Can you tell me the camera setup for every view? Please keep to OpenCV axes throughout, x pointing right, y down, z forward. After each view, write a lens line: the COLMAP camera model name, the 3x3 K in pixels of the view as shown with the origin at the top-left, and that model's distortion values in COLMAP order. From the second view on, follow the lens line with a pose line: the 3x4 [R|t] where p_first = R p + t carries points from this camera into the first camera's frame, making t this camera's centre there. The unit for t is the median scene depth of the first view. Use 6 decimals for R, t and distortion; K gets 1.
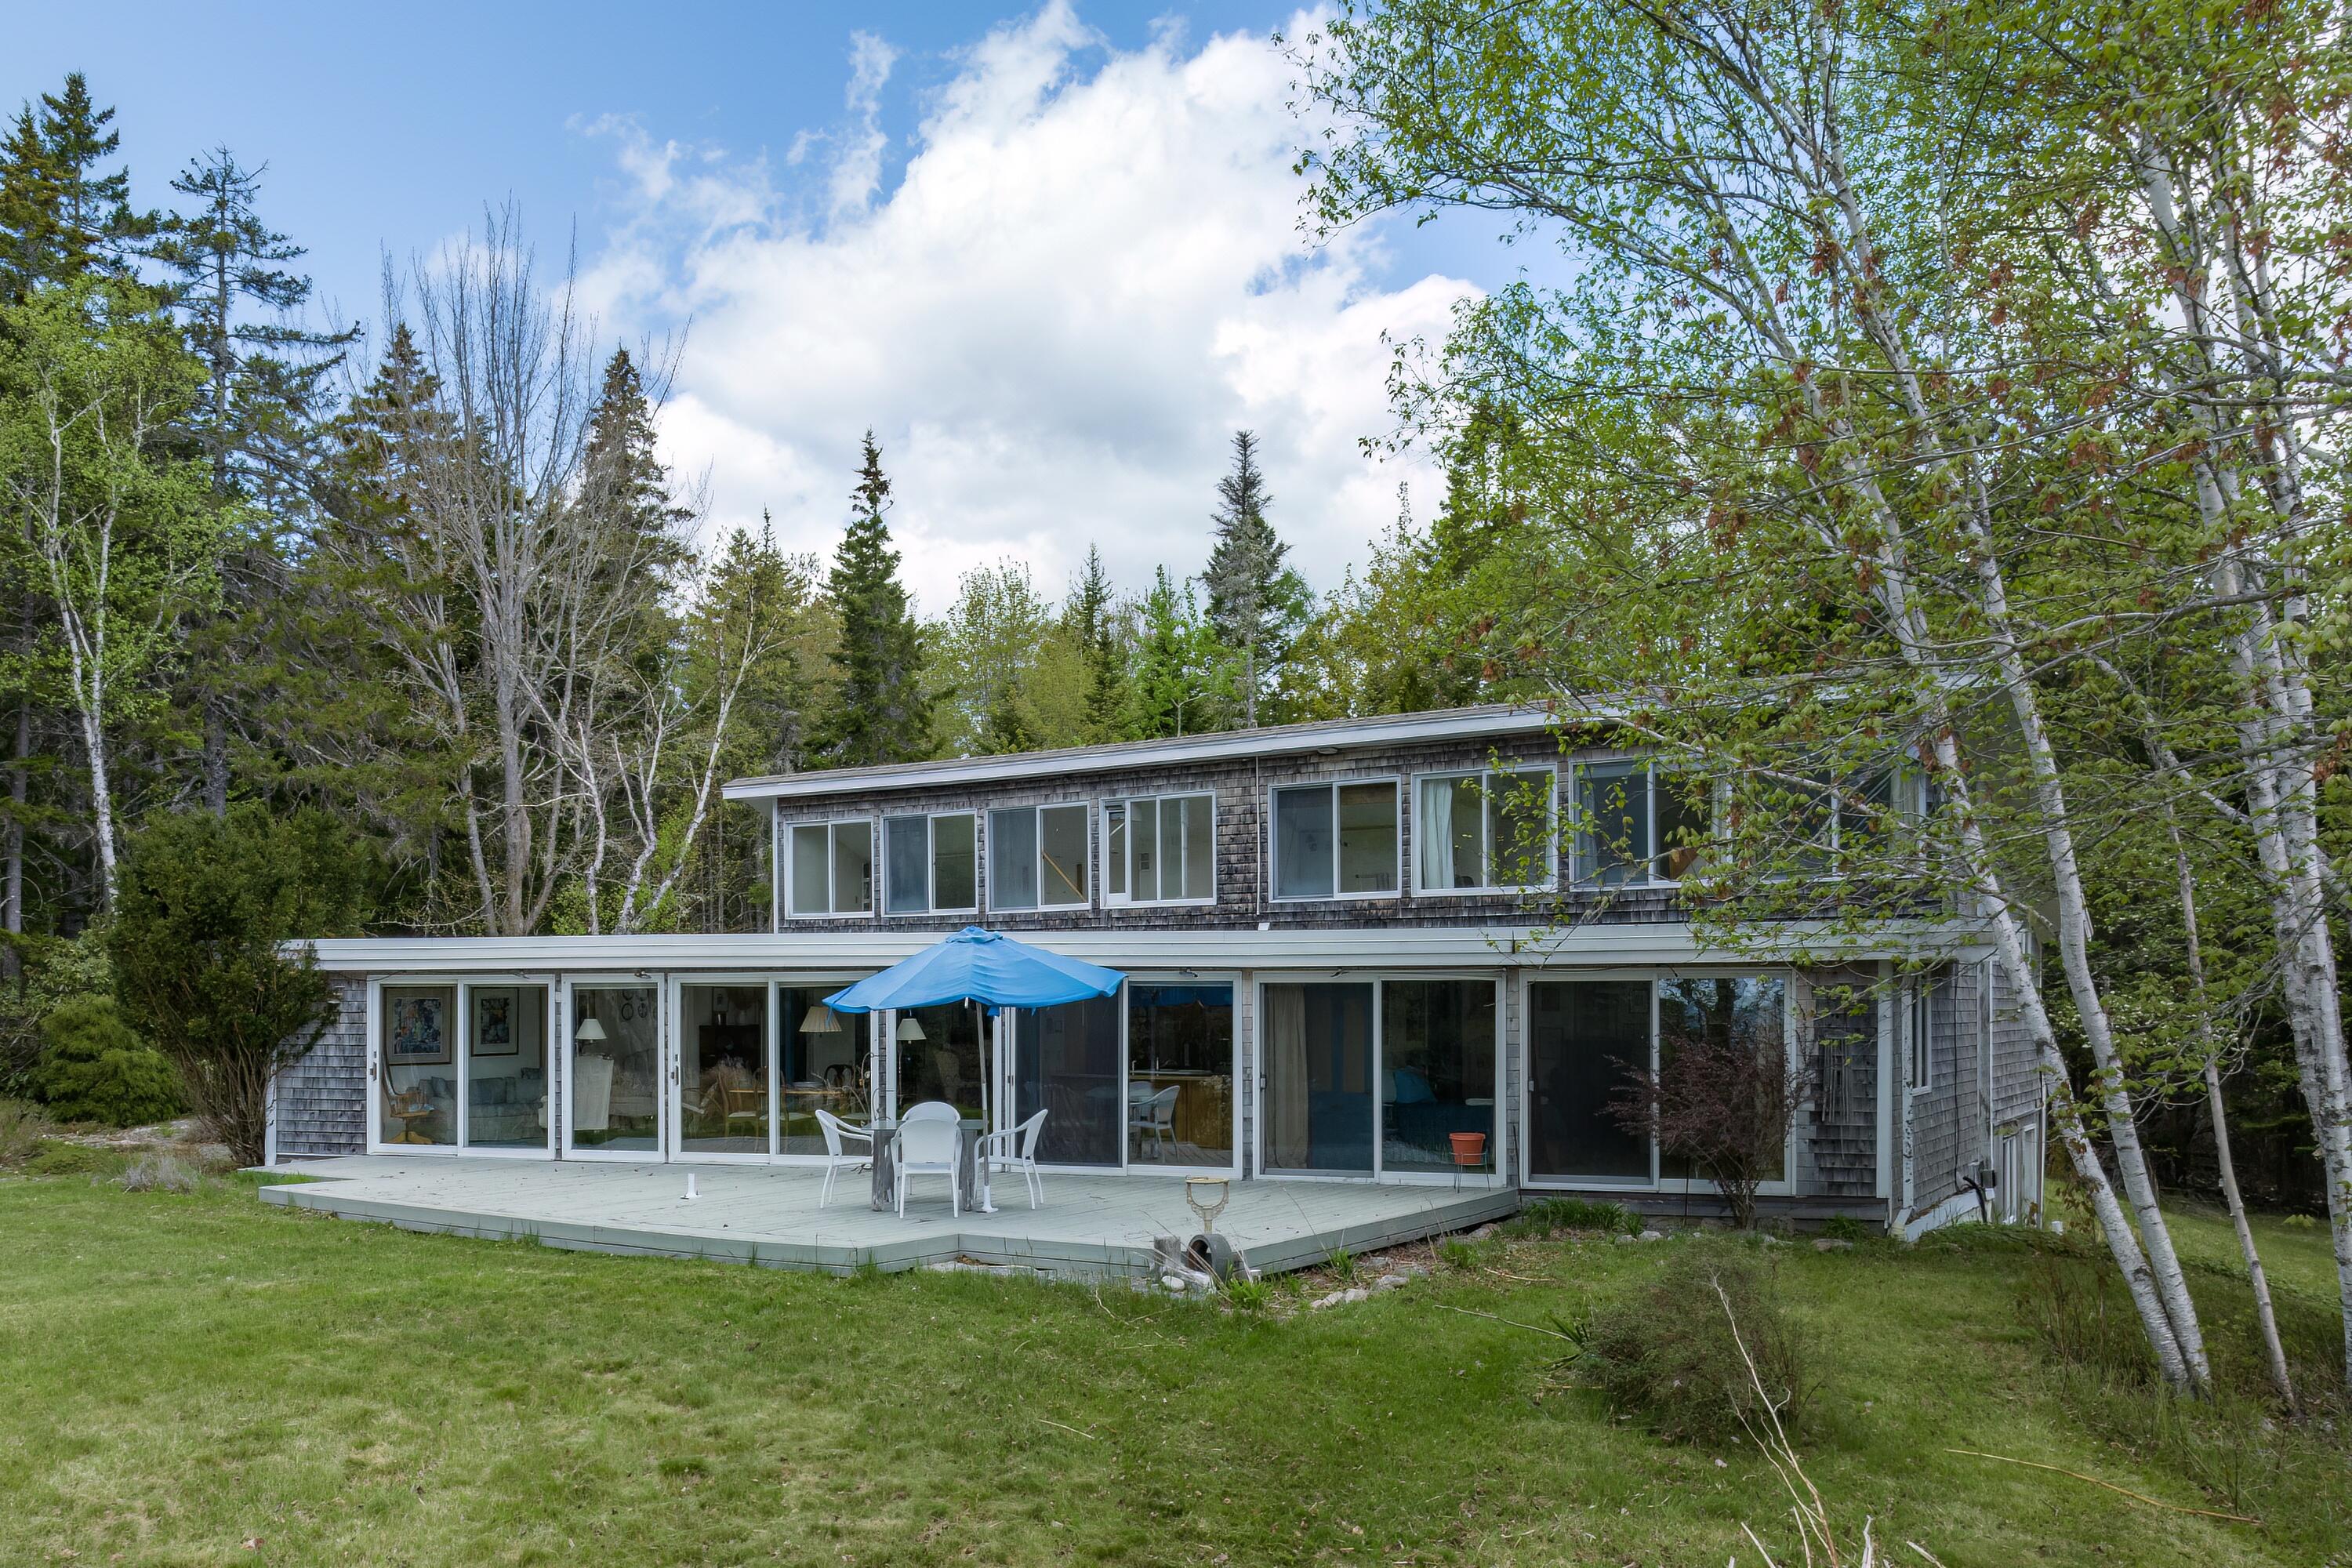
lens RADIAL K [[1841.1, 0, 1001.5], [0, 1841.1, 992.7], [0, 0, 1]] dist [0.003165, -0.047388]
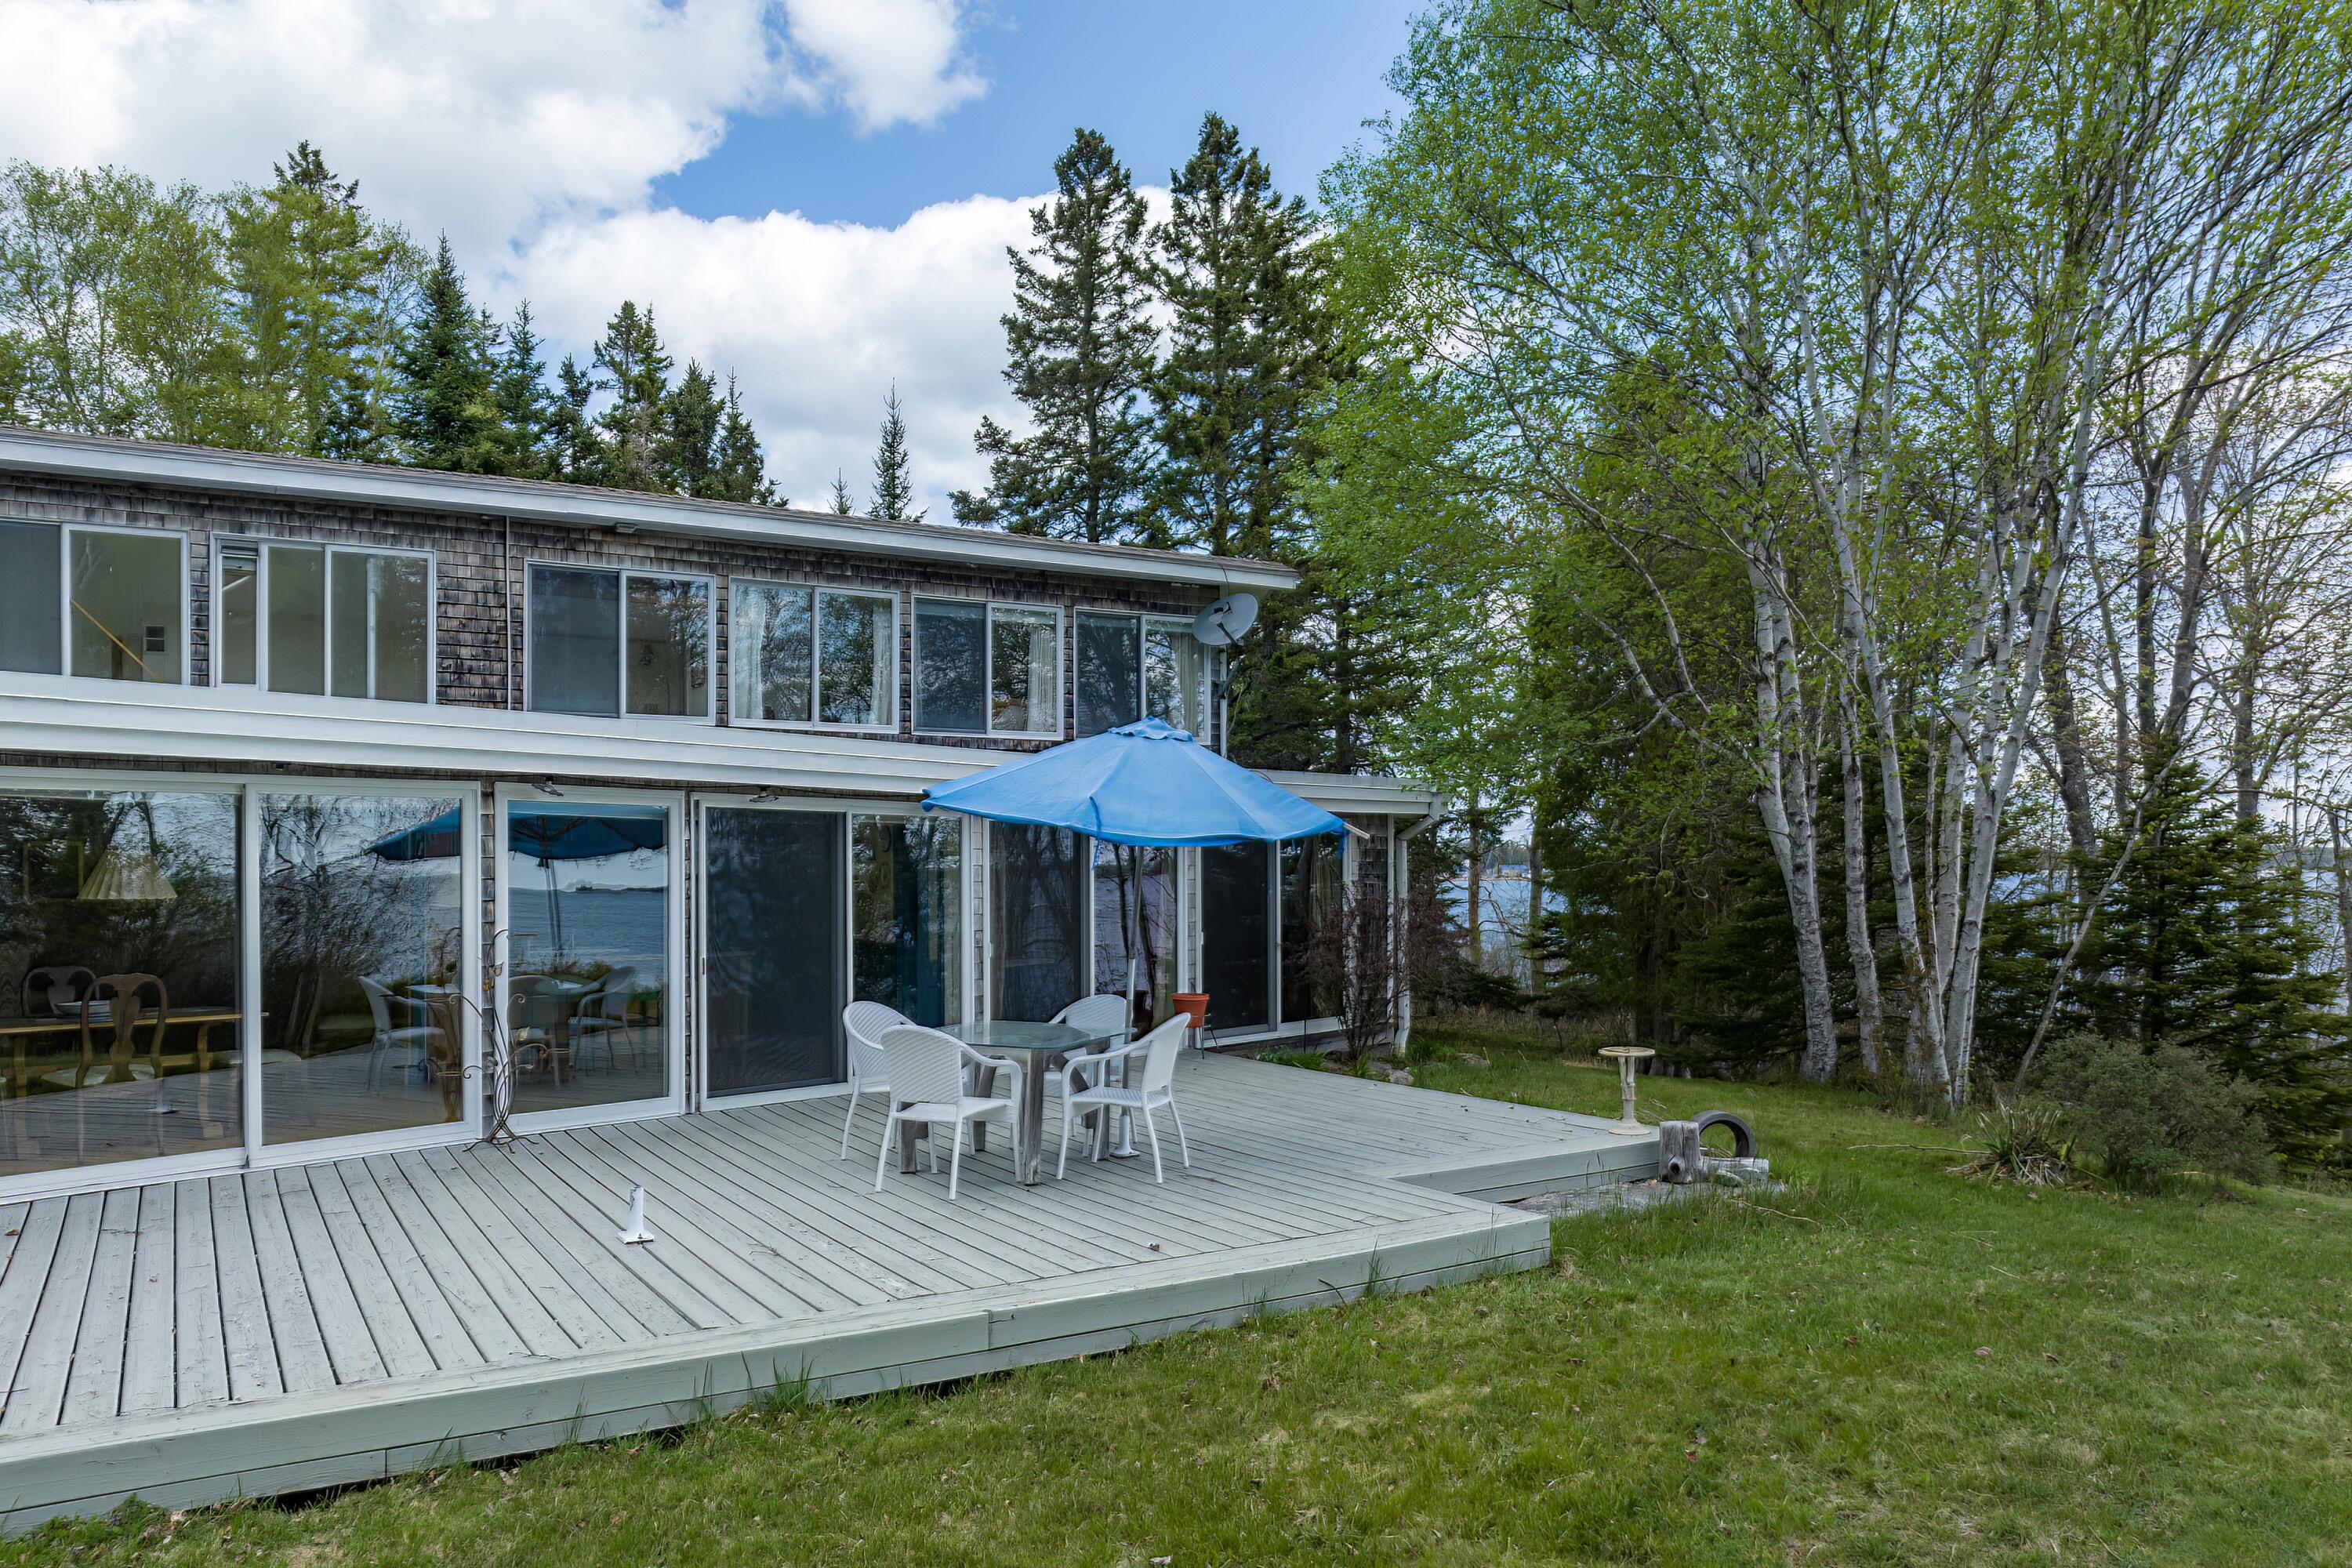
lens RADIAL K [[1650.9, 0, 1158.7], [0, 1650.9, 869.7], [0, 0, 1]] dist [-0.002346, -0.032363]
pose [[0.386642, 0.001750, 0.922228, -0.364731], [0.000544, 0.999998, -0.002125, 0.012721], [-0.922230, 0.001323, 0.386640, 0.512870]]
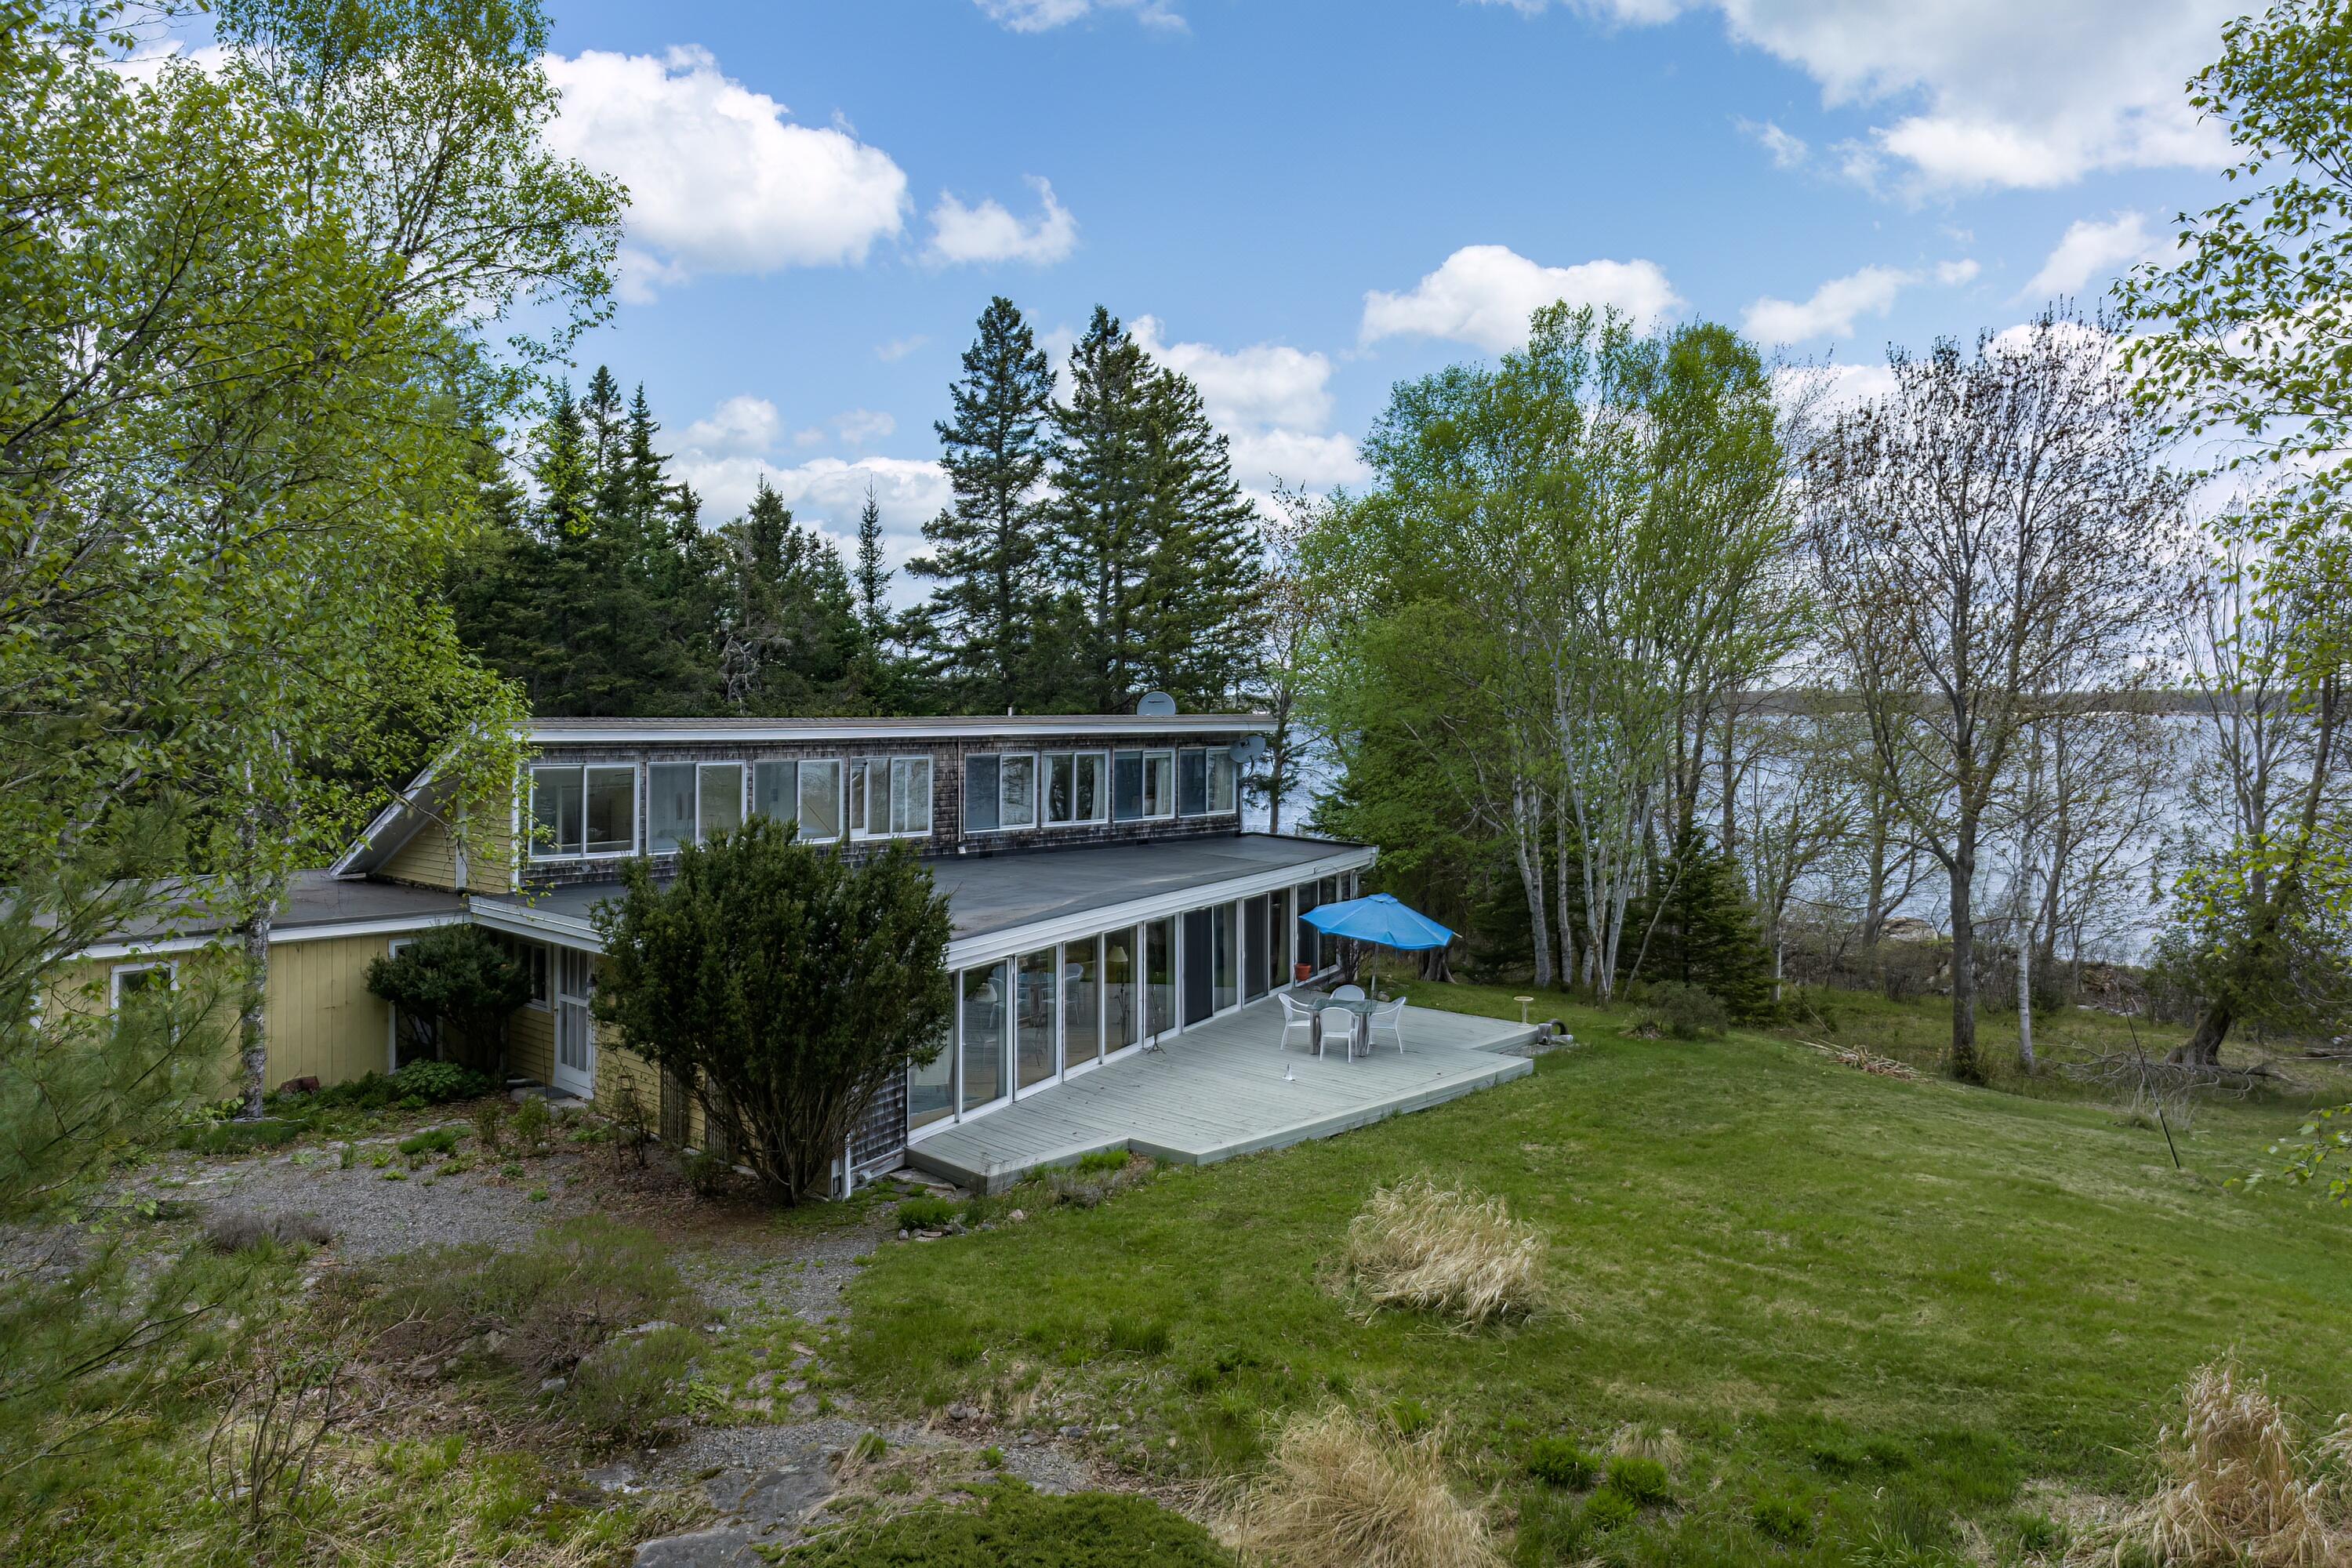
lens RADIAL K [[1645.6, 0, 1142.7], [0, 1645.6, 697.6], [0, 0, 1]] dist [0.007644, 0.000642]
pose [[0.160148, 0.006995, 0.987068, -1.148715], [-0.001276, 0.999976, -0.006879, -0.150508], [-0.987092, -0.000158, 0.160153, 0.645526]]
